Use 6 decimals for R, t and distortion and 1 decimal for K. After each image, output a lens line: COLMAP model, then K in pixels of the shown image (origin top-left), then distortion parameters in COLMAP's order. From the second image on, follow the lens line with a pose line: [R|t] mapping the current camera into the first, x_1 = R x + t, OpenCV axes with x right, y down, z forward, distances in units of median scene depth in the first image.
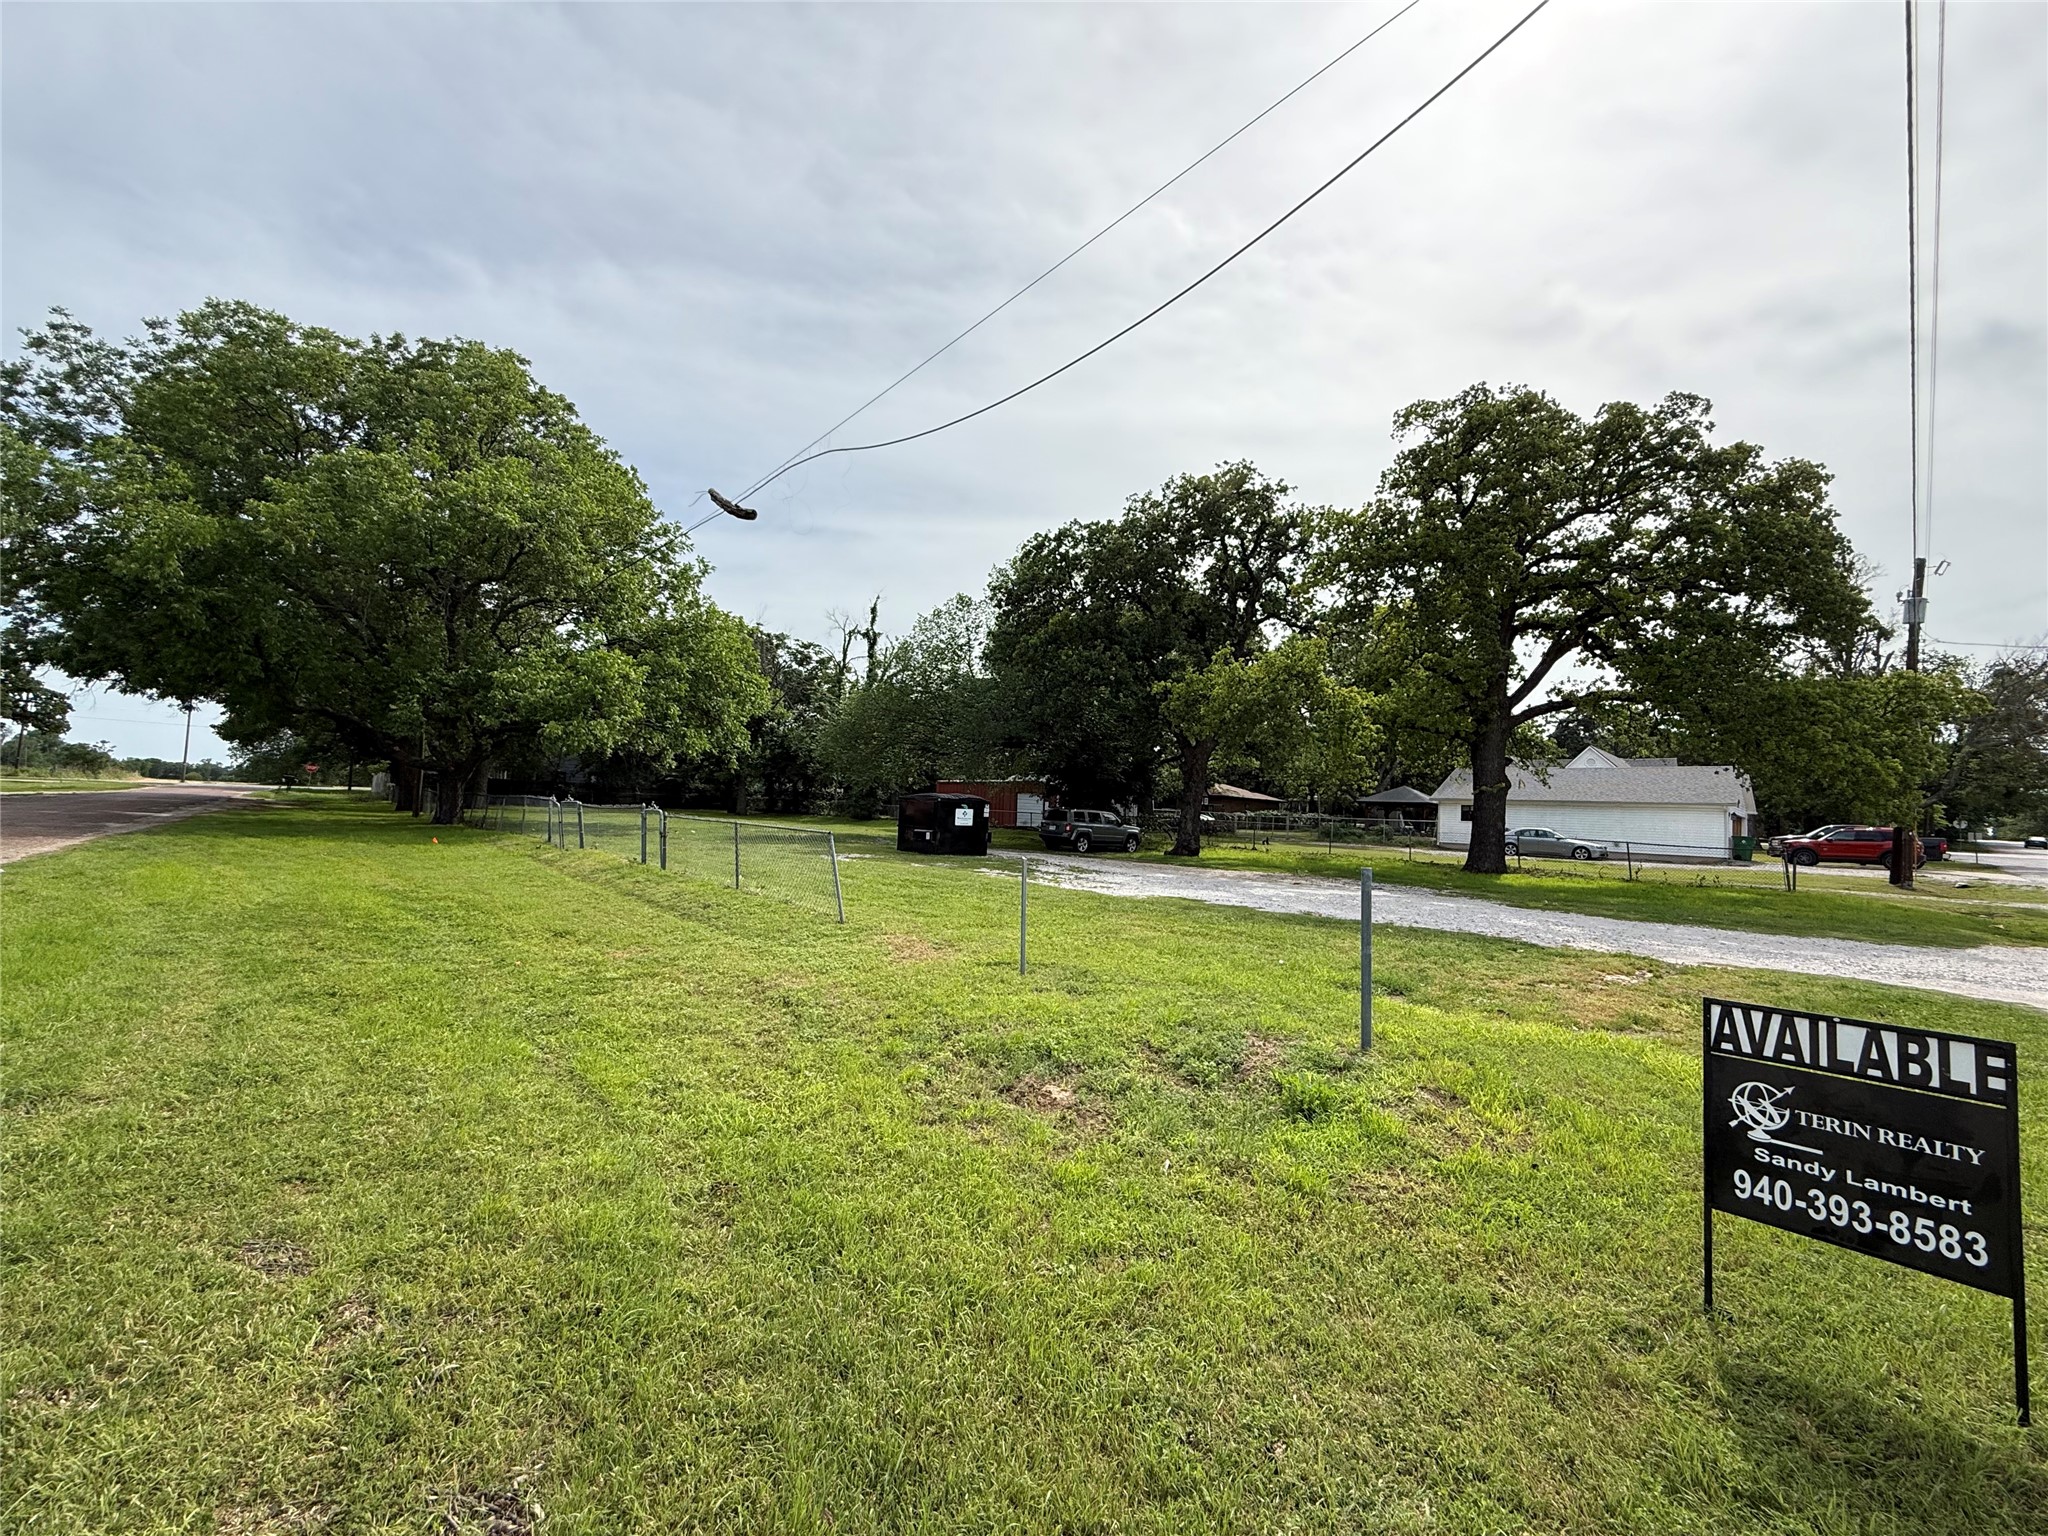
lens RADIAL K [[811.5, 0, 1024.0], [0, 811.5, 768.0], [0, 0, 1]] dist [0.009127, -0.000153]
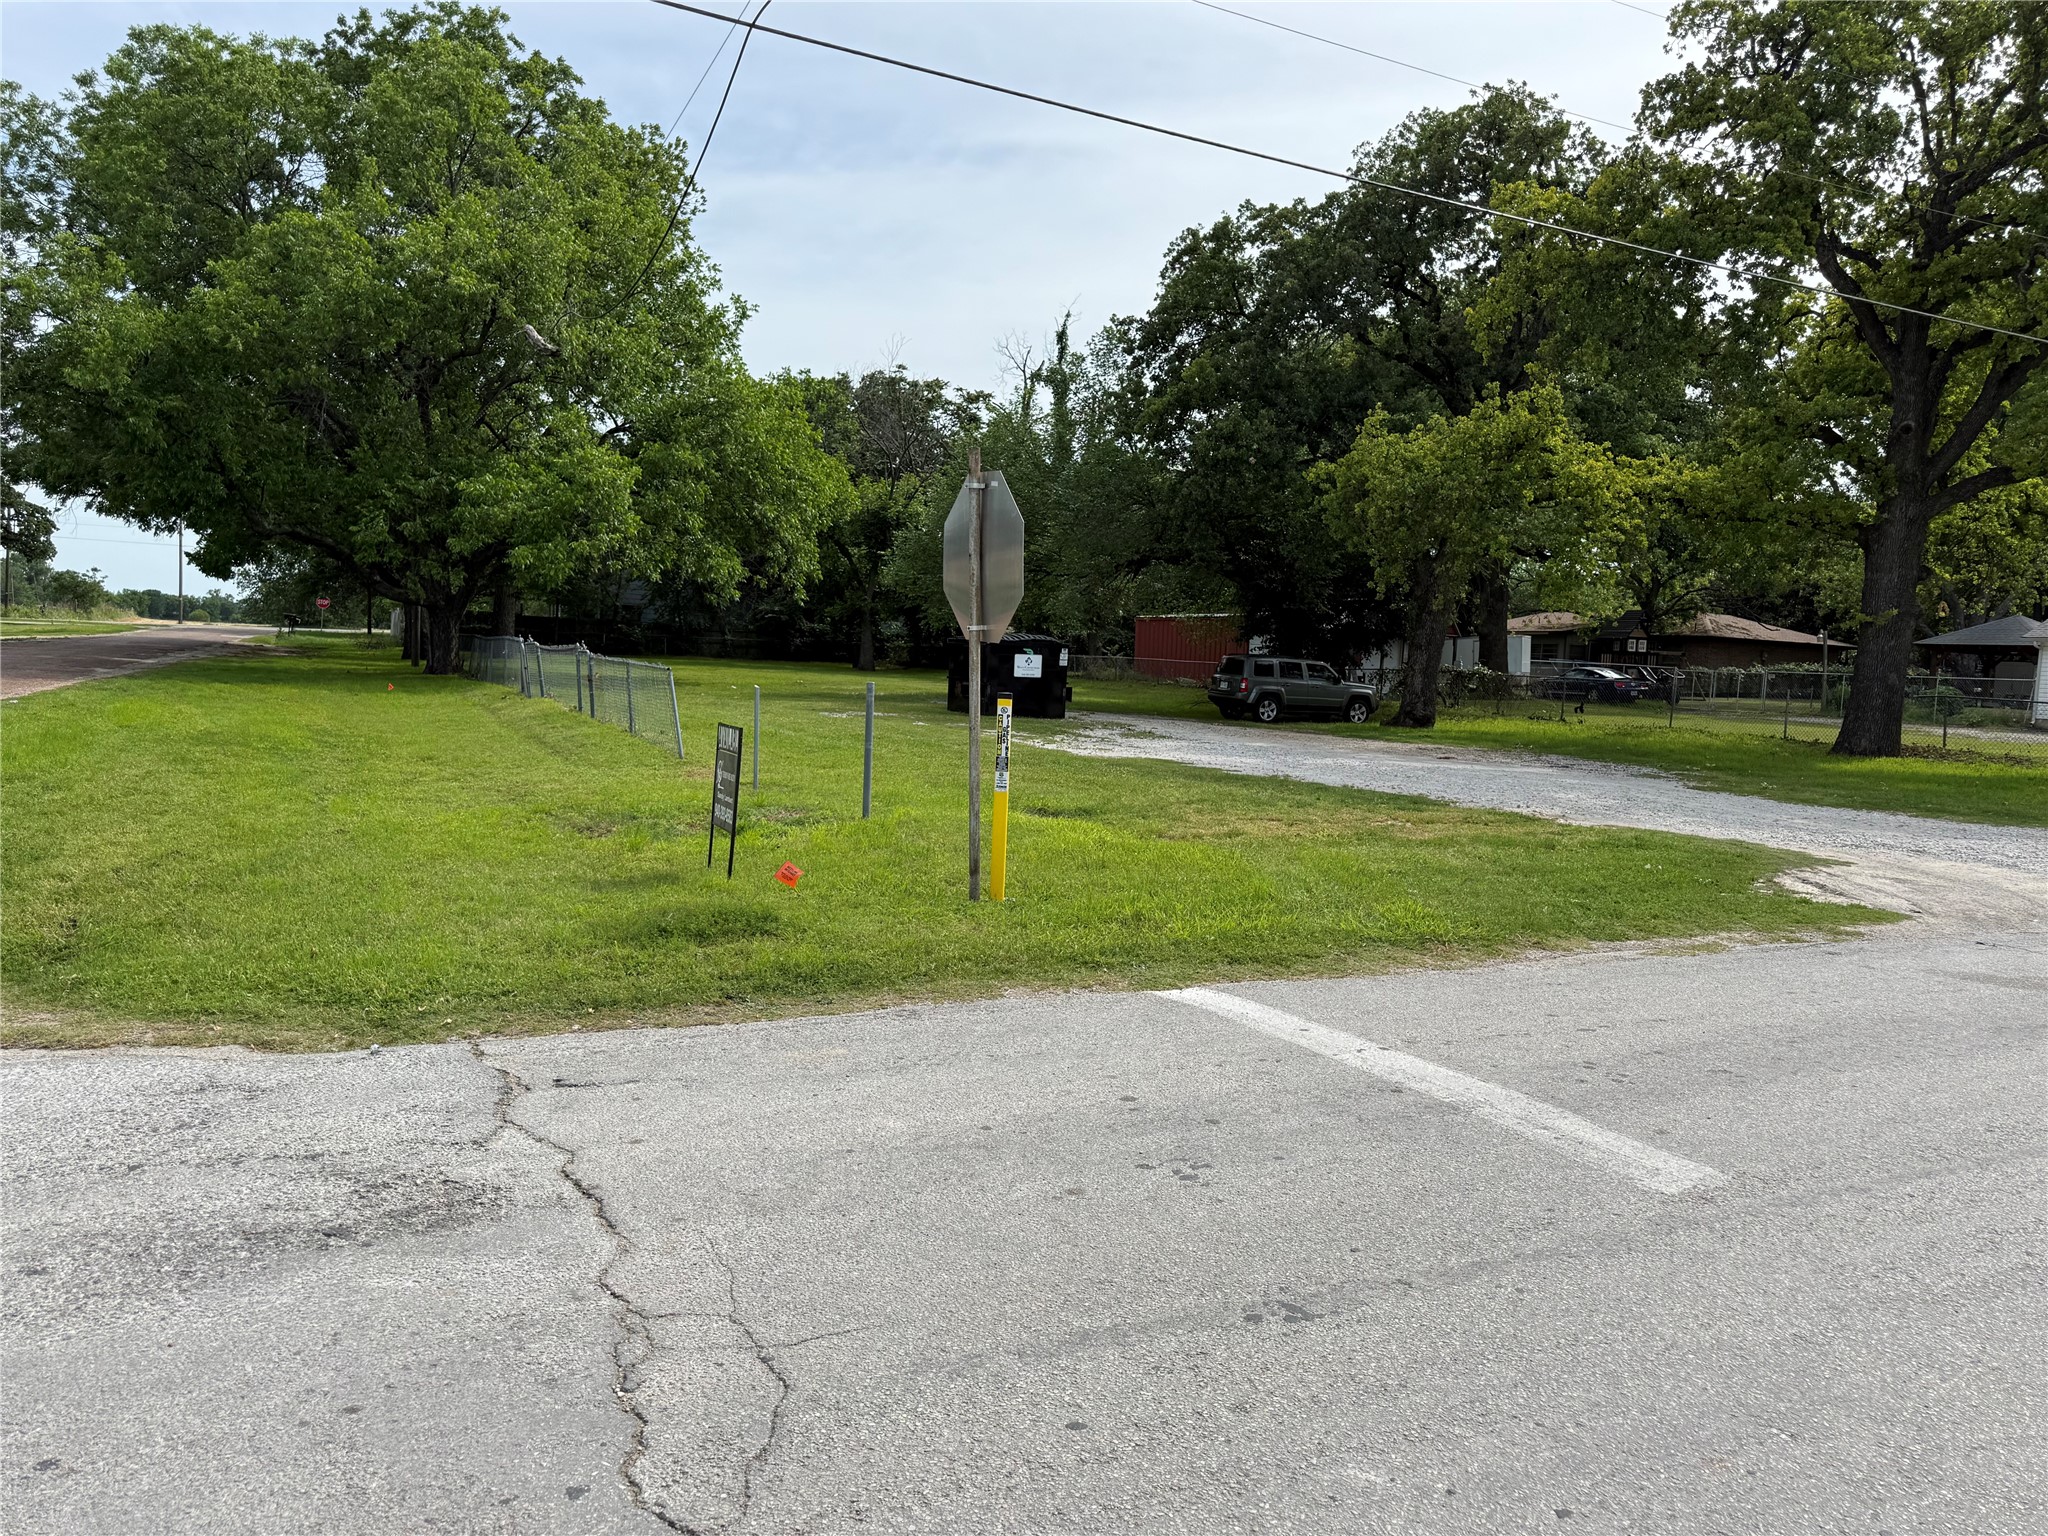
lens RADIAL K [[1402.5, 0, 1024.0], [0, 1402.5, 768.0], [0, 0, 1]] dist [0.075230, -0.058742]
pose [[0.963174, 0.020245, -0.268117, 0.172782], [0.013057, 0.992463, 0.121848, -0.001504], [0.268563, -0.120861, 0.955650, -0.145907]]
